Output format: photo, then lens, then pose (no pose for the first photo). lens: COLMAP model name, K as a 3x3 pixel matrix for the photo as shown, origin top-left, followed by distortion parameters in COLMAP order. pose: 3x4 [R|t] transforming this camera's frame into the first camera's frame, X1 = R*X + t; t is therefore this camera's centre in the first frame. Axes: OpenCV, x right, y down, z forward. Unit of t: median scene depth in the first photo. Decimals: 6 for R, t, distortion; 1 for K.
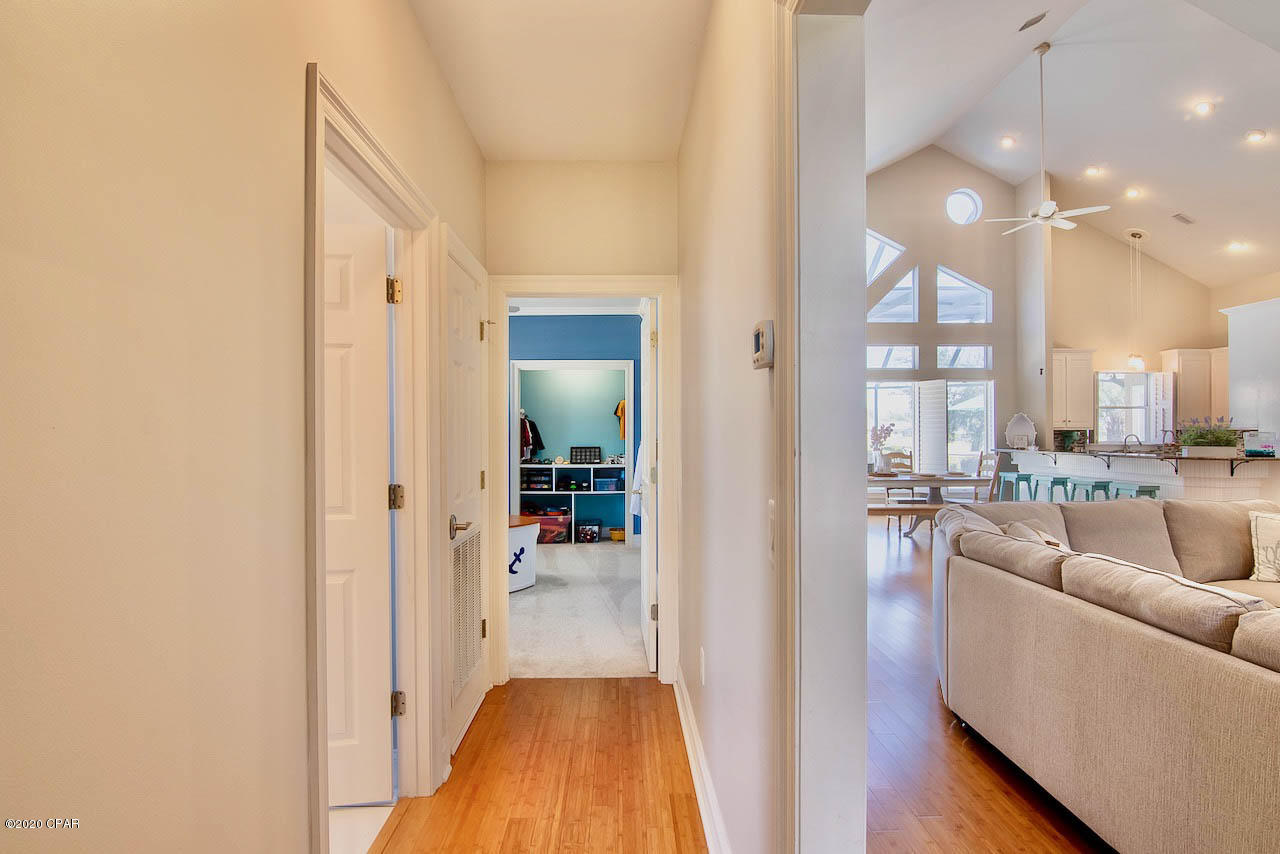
lens RADIAL K [[652.6, 0, 619.9], [0, 652.6, 432.8], [0, 0, 1]] dist [-0.015896, -0.002534]
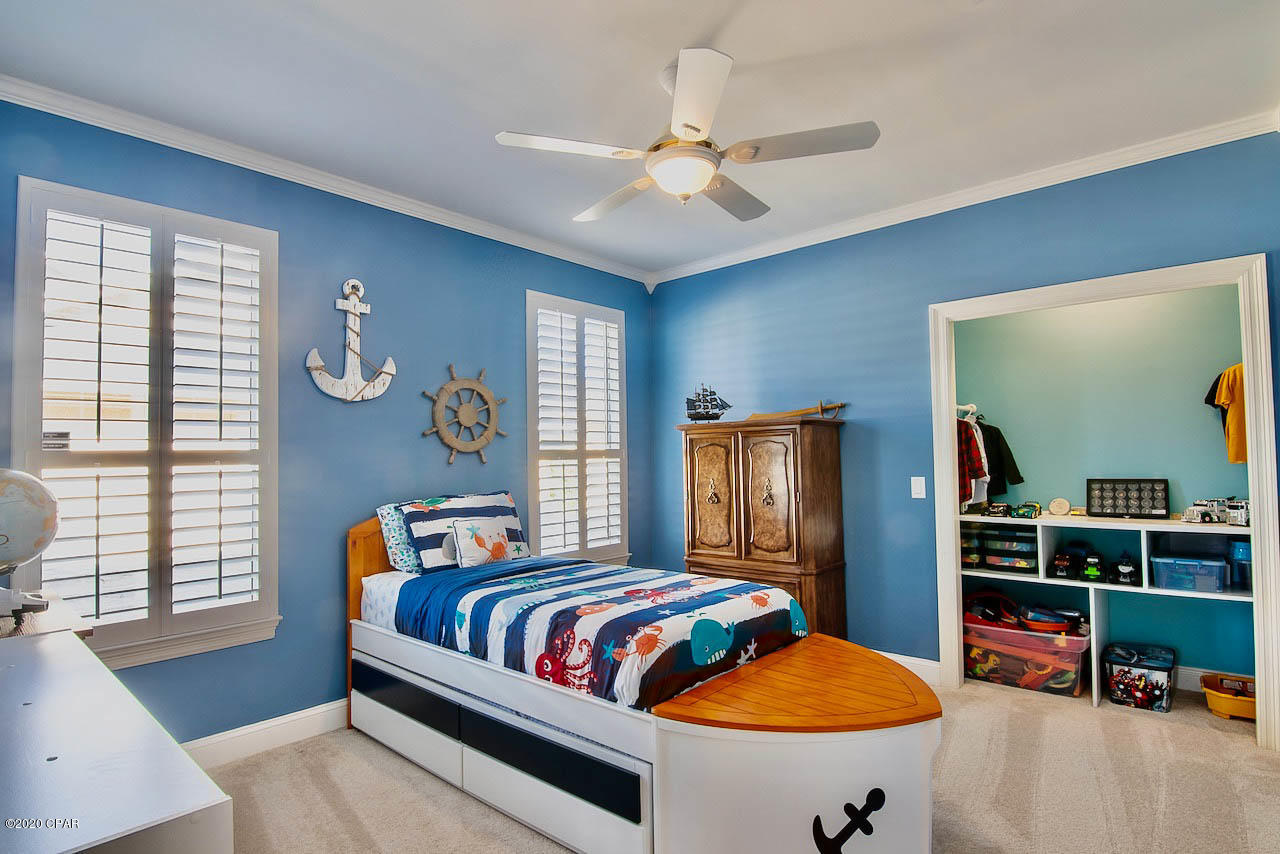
lens RADIAL K [[652.6, 0, 631.4], [0, 652.6, 430.1], [0, 0, 1]] dist [-0.015896, -0.002534]
pose [[0.747990, -0.035123, -0.662780, -0.011839], [0.009460, 0.999062, -0.042267, 0.003252], [0.663643, 0.025346, 0.747620, 0.463491]]
